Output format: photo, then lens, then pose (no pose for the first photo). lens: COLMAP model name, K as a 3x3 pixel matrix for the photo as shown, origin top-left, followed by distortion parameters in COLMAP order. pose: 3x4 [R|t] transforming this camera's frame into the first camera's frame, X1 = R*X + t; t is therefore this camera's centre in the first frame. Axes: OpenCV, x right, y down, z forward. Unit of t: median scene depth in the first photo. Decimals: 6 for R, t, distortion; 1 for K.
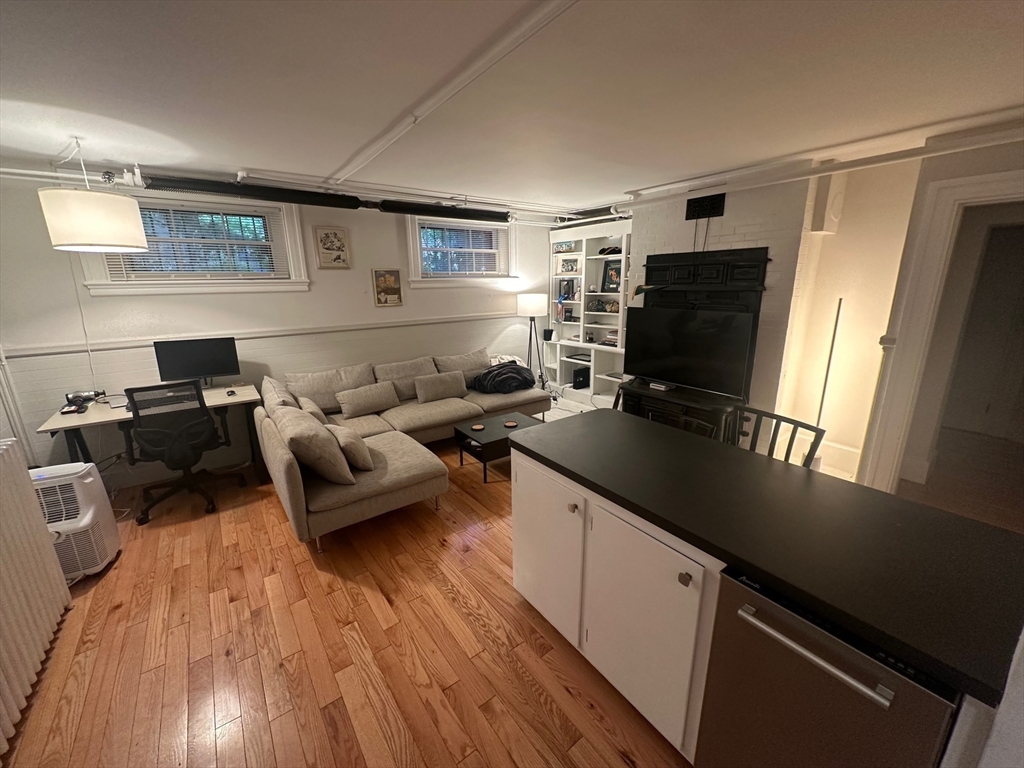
lens RADIAL K [[408.0, 0, 512.0], [0, 408.0, 384.0], [0, 0, 1]] dist [-0.005933, 0.003297]
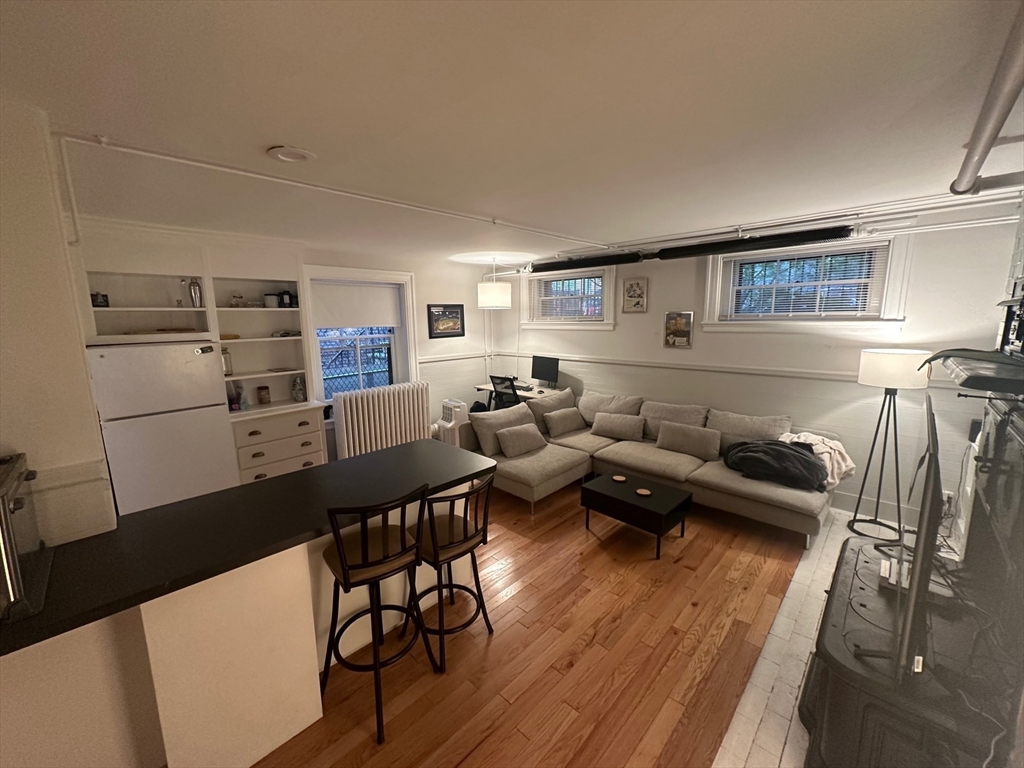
lens RADIAL K [[408.0, 0, 512.0], [0, 408.0, 384.0], [0, 0, 1]] dist [-0.005933, 0.003297]
pose [[0.159249, 0.169425, -0.972592, 0.748952], [-0.233133, 0.963755, 0.129713, -0.168398], [0.959317, 0.206086, 0.192976, 0.517965]]
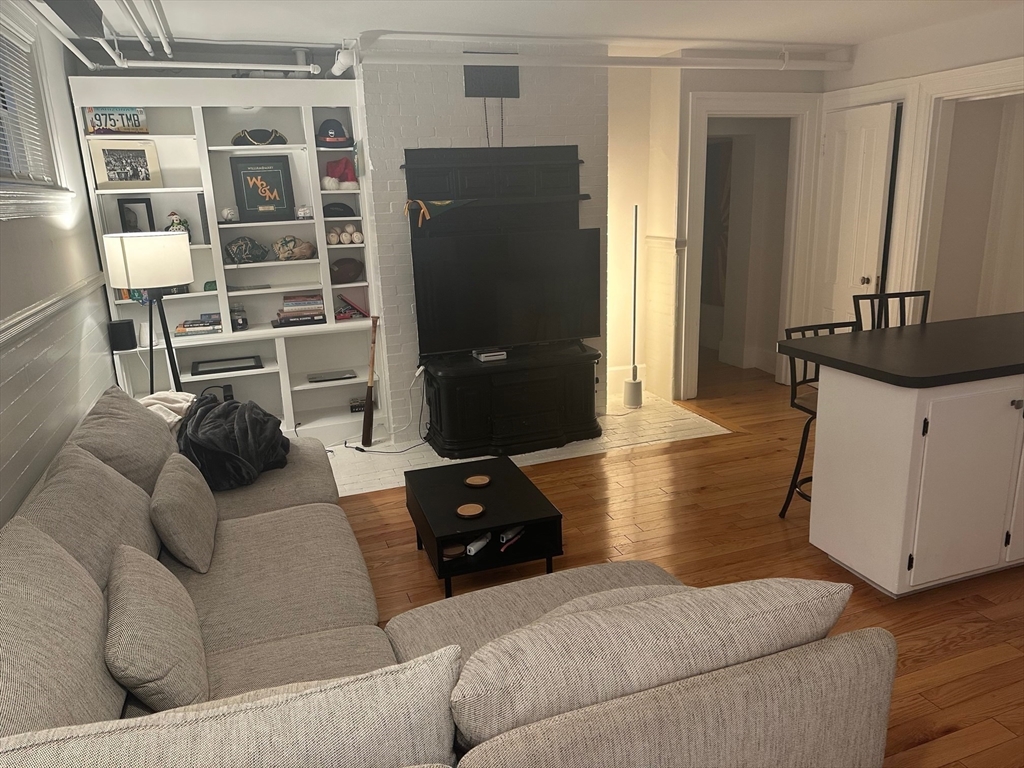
lens RADIAL K [[714.7, 0, 506.9], [0, 714.7, 380.5], [0, 0, 1]] dist [0.089131, -0.117546]
pose [[0.295234, -0.237465, 0.925444, -0.722073], [0.267918, 0.950334, 0.158380, -0.135820], [-0.917091, 0.201184, 0.344193, 0.626615]]
